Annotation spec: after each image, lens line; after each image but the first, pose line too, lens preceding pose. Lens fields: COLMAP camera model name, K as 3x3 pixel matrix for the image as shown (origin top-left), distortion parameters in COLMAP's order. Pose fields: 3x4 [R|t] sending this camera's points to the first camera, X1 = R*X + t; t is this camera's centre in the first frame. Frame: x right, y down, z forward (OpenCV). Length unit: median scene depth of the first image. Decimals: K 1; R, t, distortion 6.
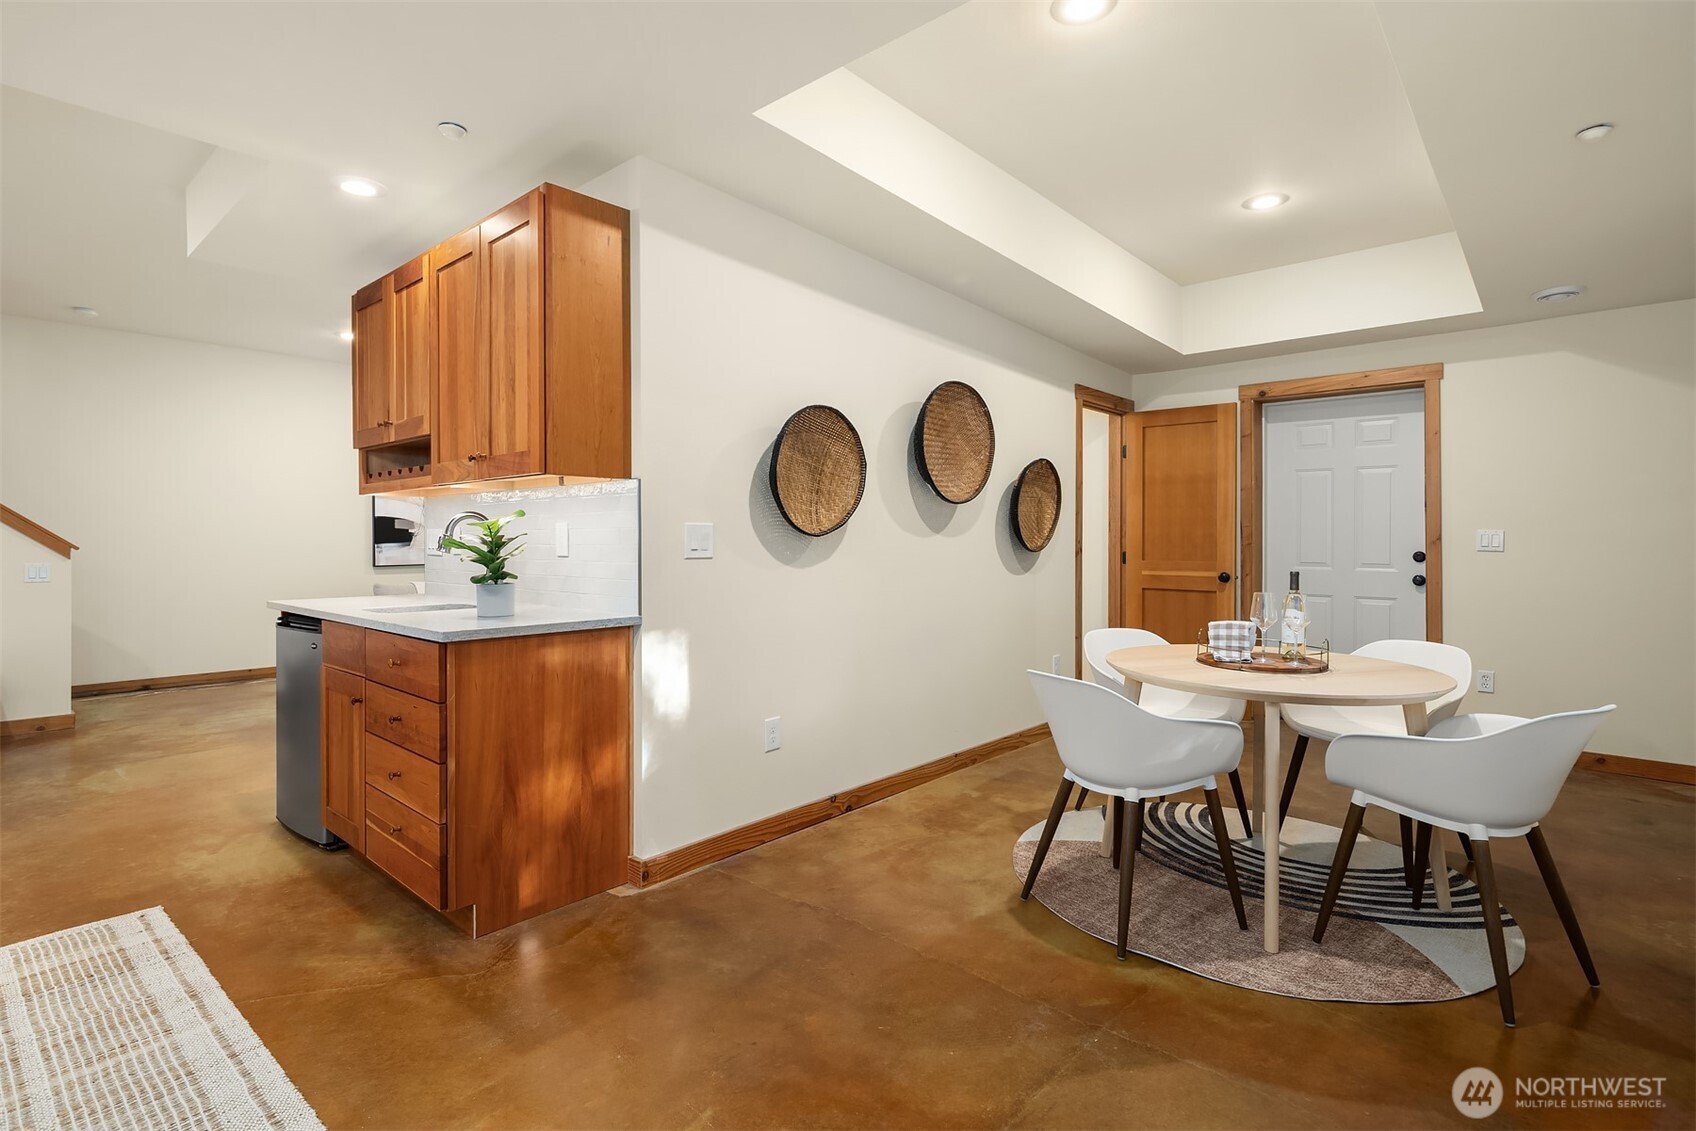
lens RADIAL K [[844.9, 0, 843.4], [0, 844.9, 536.7], [0, 0, 1]] dist [-0.001309, -0.000083]
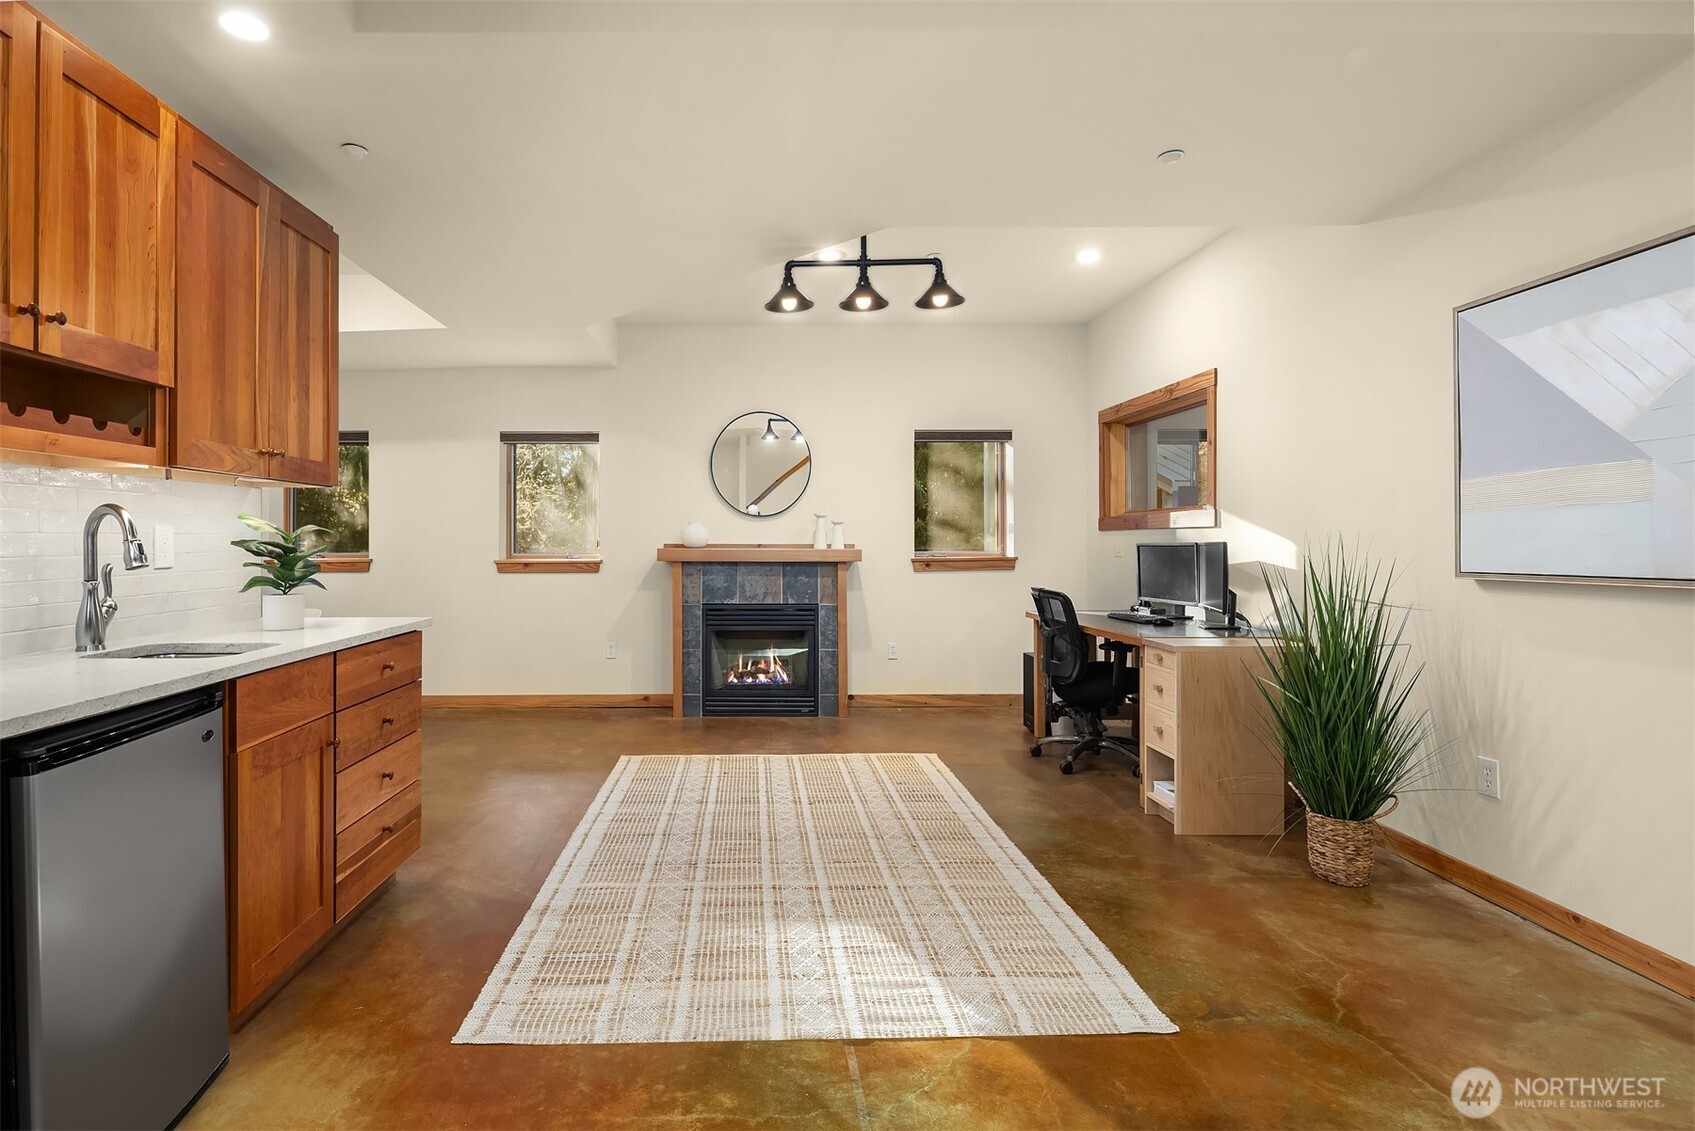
lens RADIAL K [[844.4, 0, 842.9], [0, 844.4, 536.7], [0, 0, 1]] dist [-0.001309, -0.000083]
pose [[-0.741371, 0.014749, 0.670933, -1.659288], [0.014028, 0.999881, -0.006479, 0.004665], [-0.670949, 0.004608, -0.741490, 1.405944]]
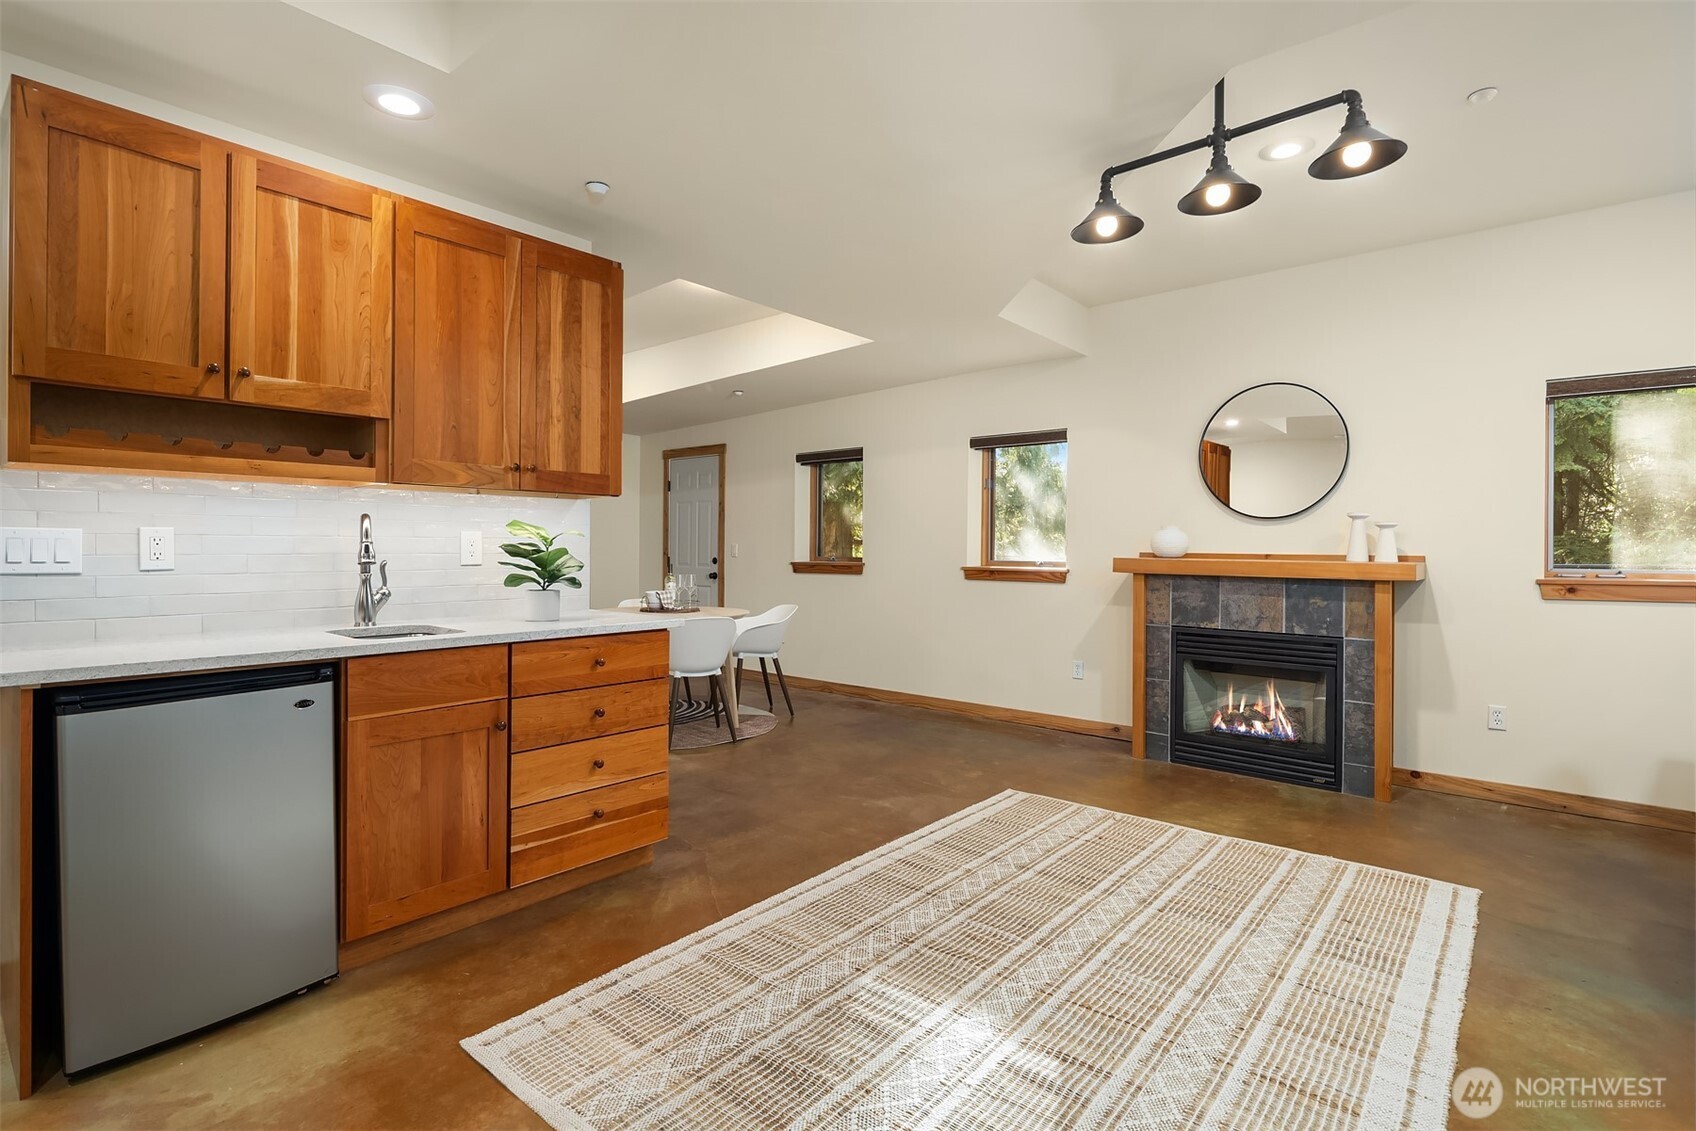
lens RADIAL K [[830.1, 0, 851.5], [0, 830.1, 548.7], [0, 0, 1]] dist [0.000498, -0.000151]
pose [[-0.054176, 0.009320, 0.998488, -1.654025], [0.000898, 0.999956, -0.009285, 0.011401], [-0.998531, 0.000393, -0.054182, 0.735714]]
